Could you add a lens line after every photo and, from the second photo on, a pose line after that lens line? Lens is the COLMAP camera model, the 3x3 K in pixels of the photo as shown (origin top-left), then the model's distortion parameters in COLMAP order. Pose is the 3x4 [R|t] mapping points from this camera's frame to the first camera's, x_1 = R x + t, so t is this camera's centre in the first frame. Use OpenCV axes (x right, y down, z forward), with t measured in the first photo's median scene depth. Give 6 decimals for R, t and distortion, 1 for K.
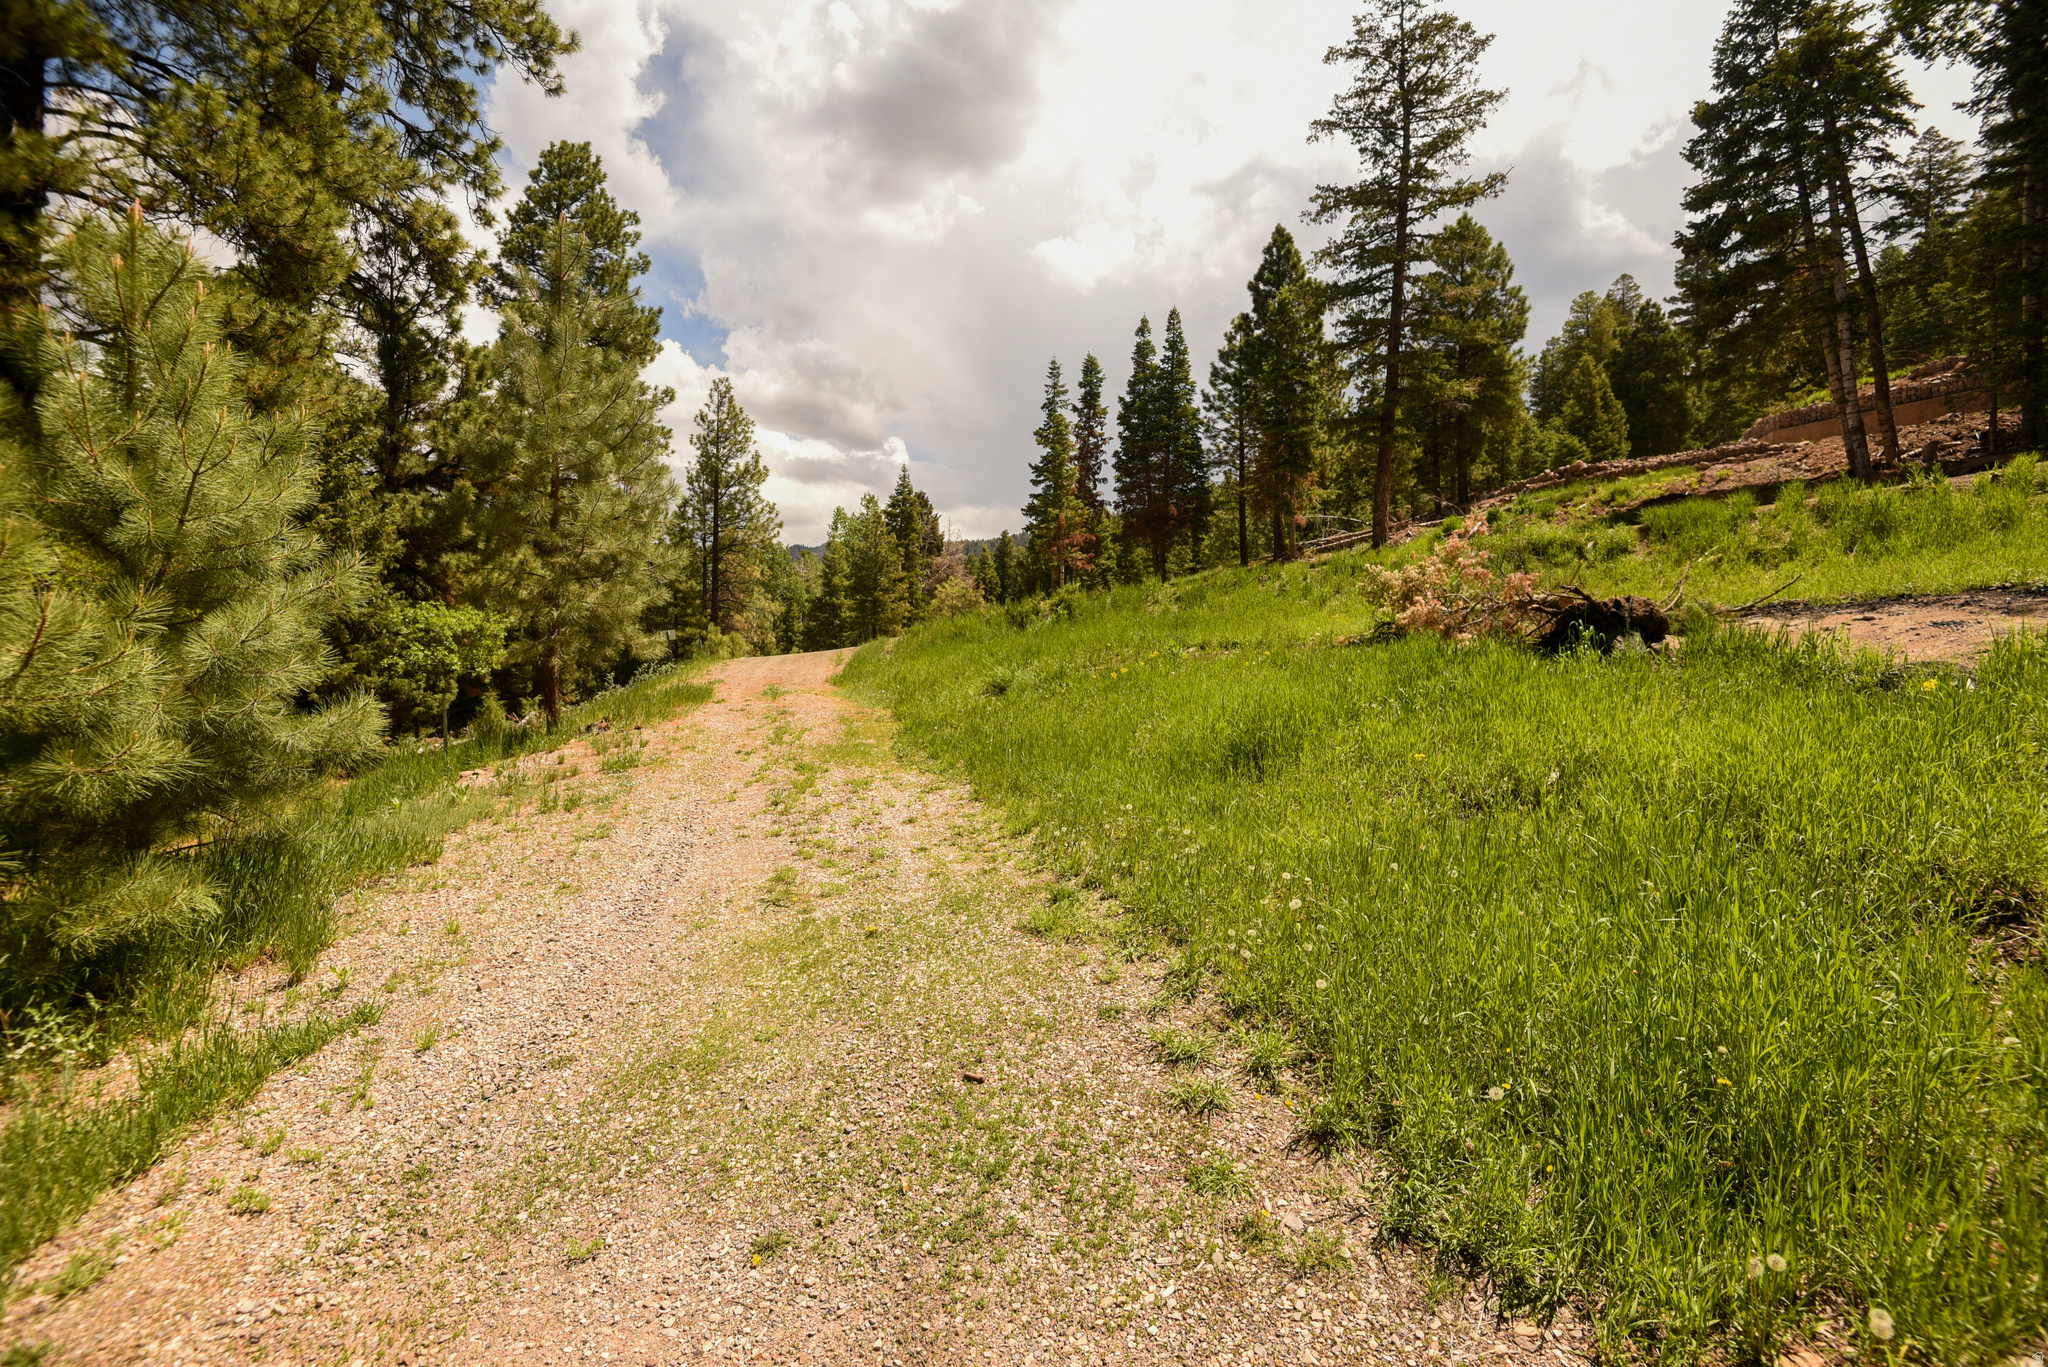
lens RADIAL K [[879.4, 0, 1021.8], [0, 879.4, 688.2], [0, 0, 1]] dist [-0.036444, -0.000685]
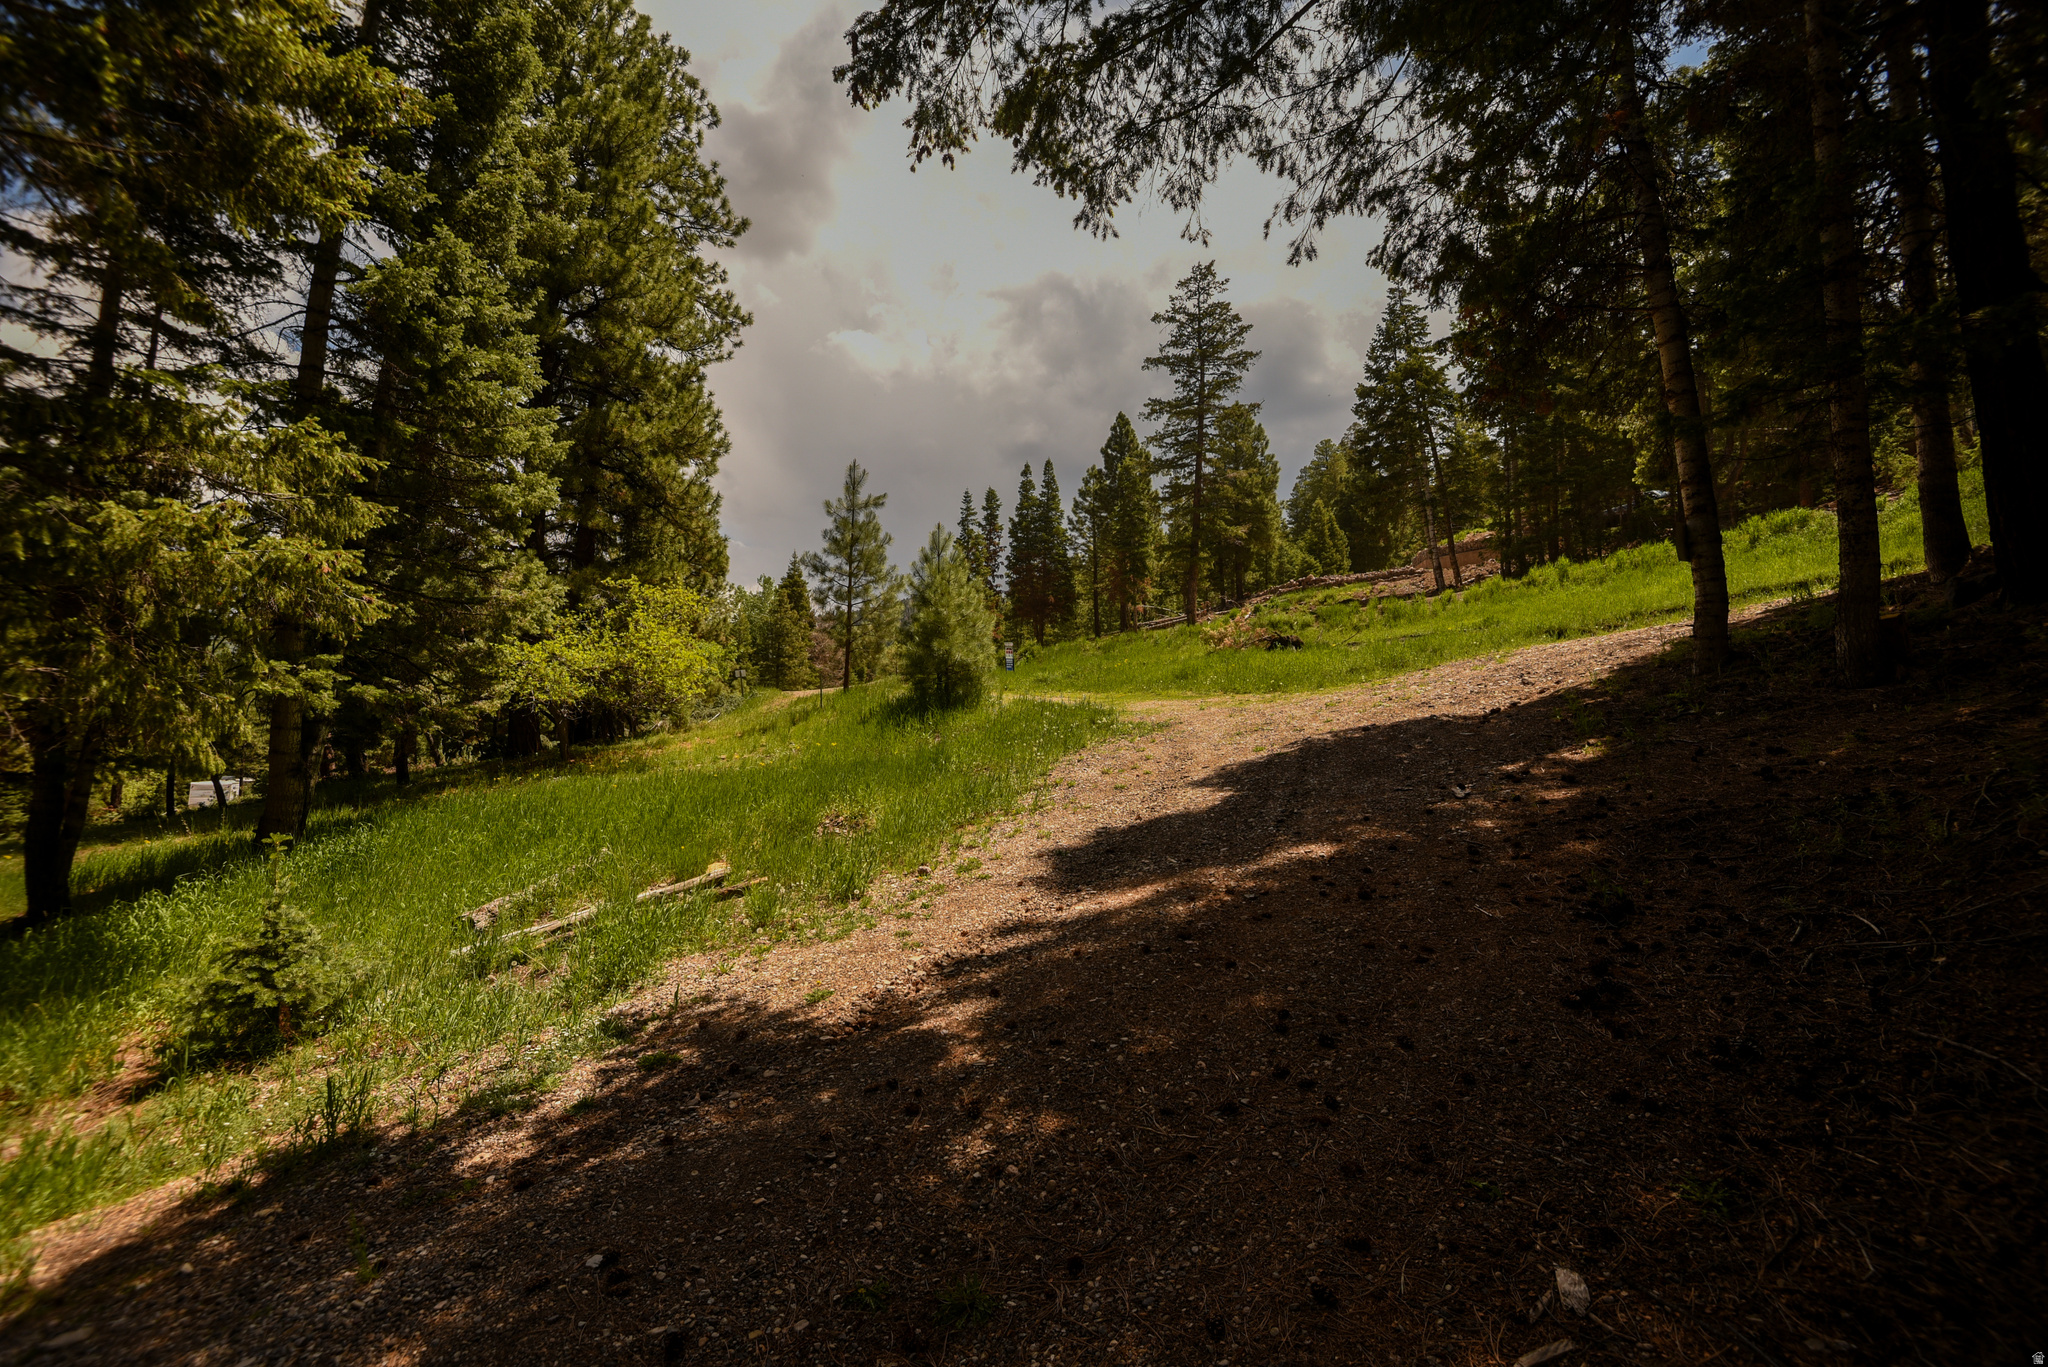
lens RADIAL K [[888.0, 0, 1017.6], [0, 888.0, 680.1], [0, 0, 1]] dist [-0.031826, -0.000049]
pose [[0.976236, 0.013387, 0.216295, -0.198422], [0.008945, 0.994750, -0.101943, 0.077802], [-0.216524, 0.101455, 0.970991, -0.391211]]
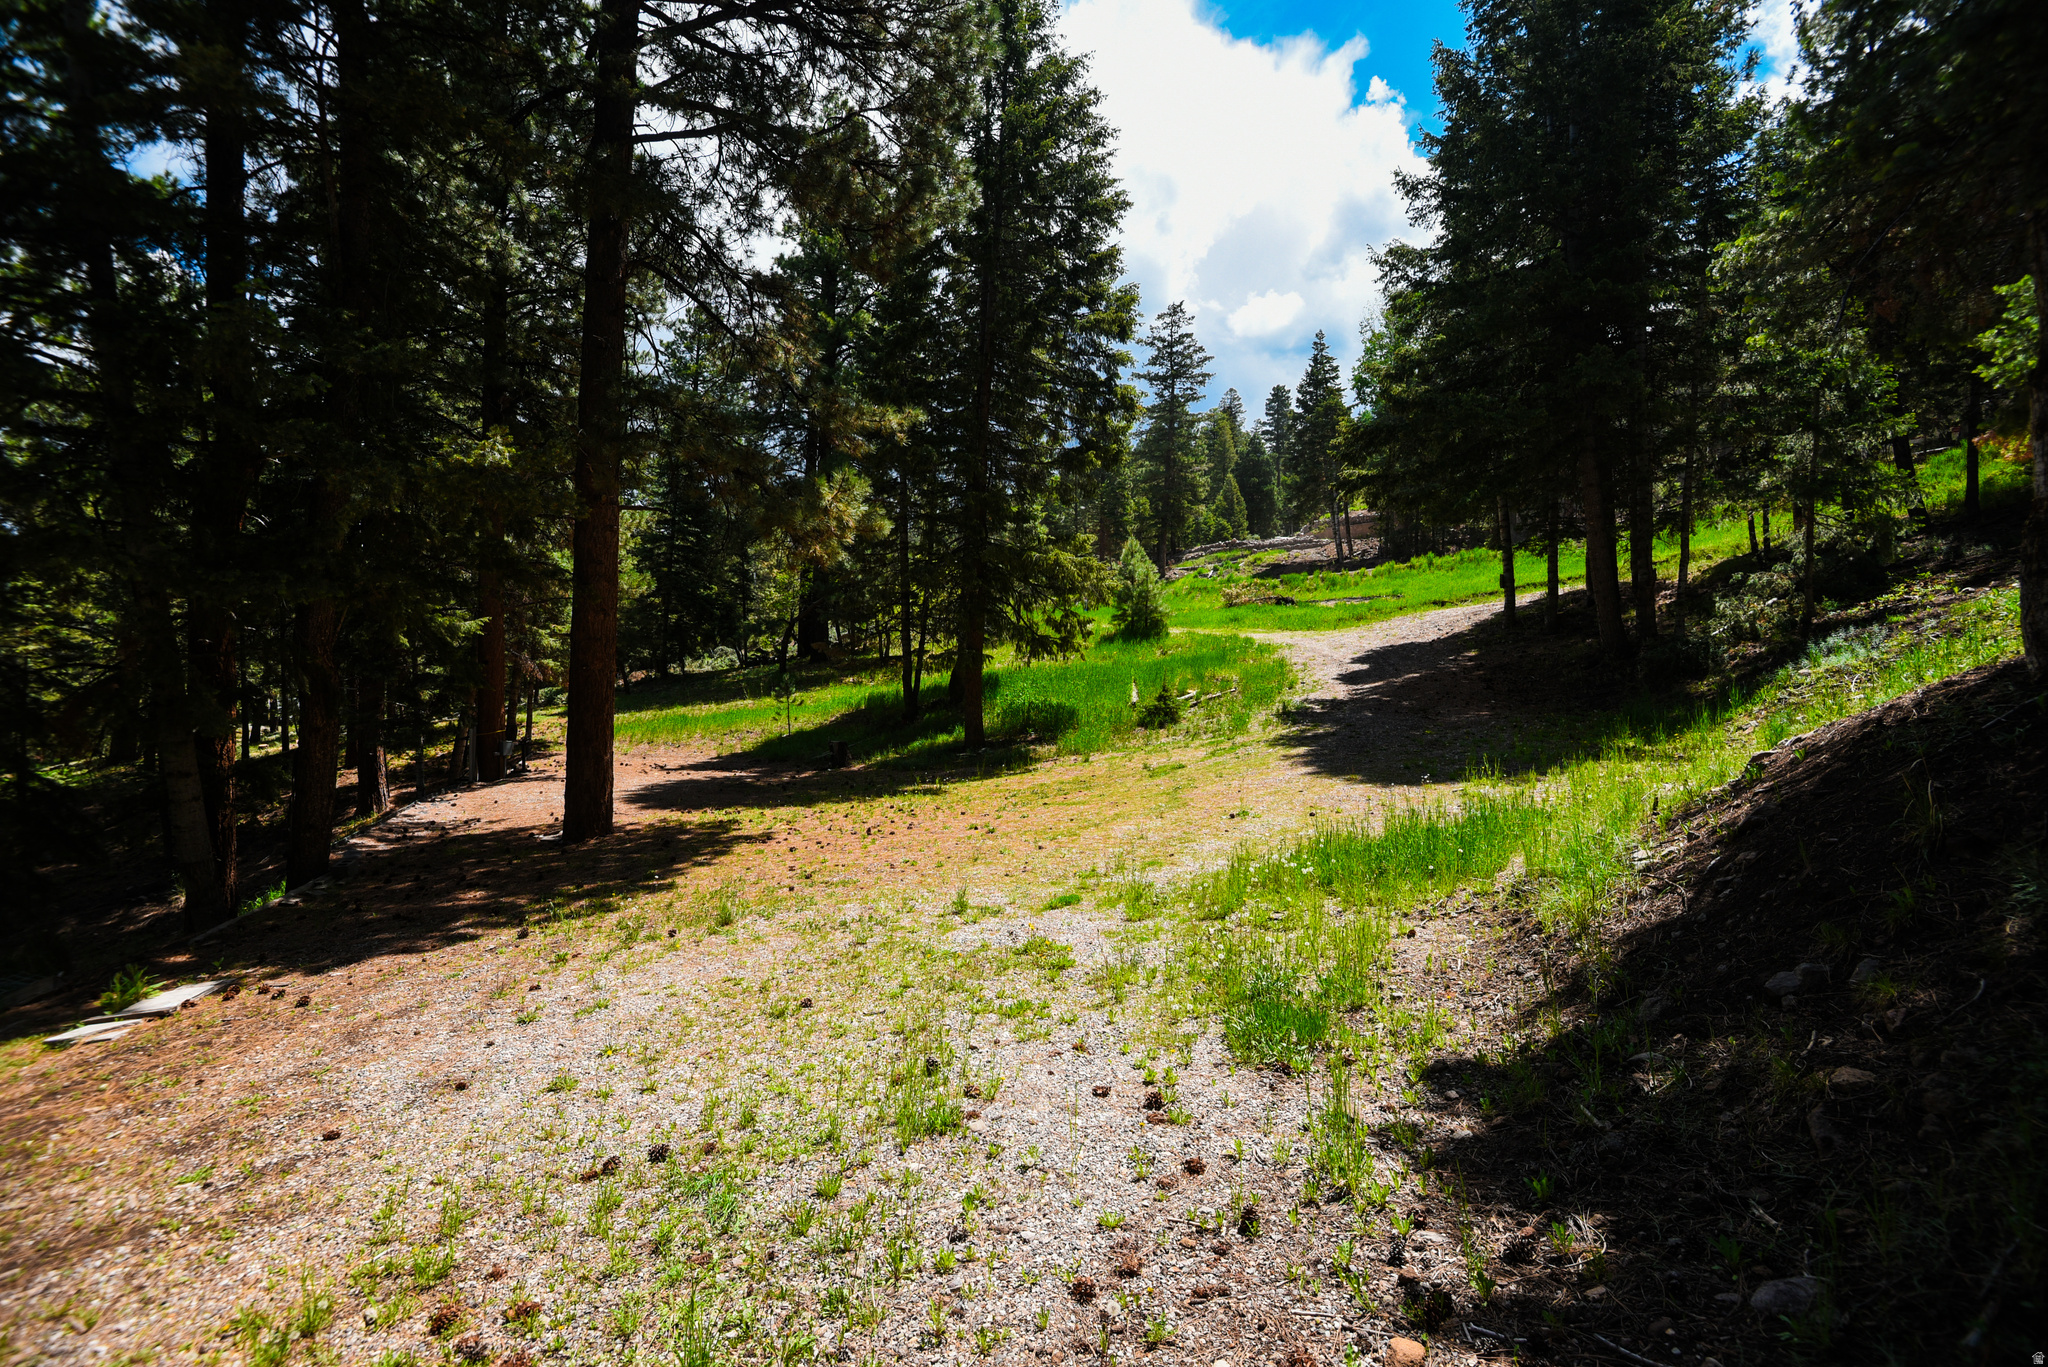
lens RADIAL K [[879.4, 0, 1021.8], [0, 879.4, 688.2], [0, 0, 1]] dist [-0.036444, -0.000685]
pose [[0.924668, -0.007619, 0.380698, -0.608258], [0.013275, 0.999837, -0.012232, 0.105896], [-0.380543, 0.016364, 0.924618, -0.711550]]
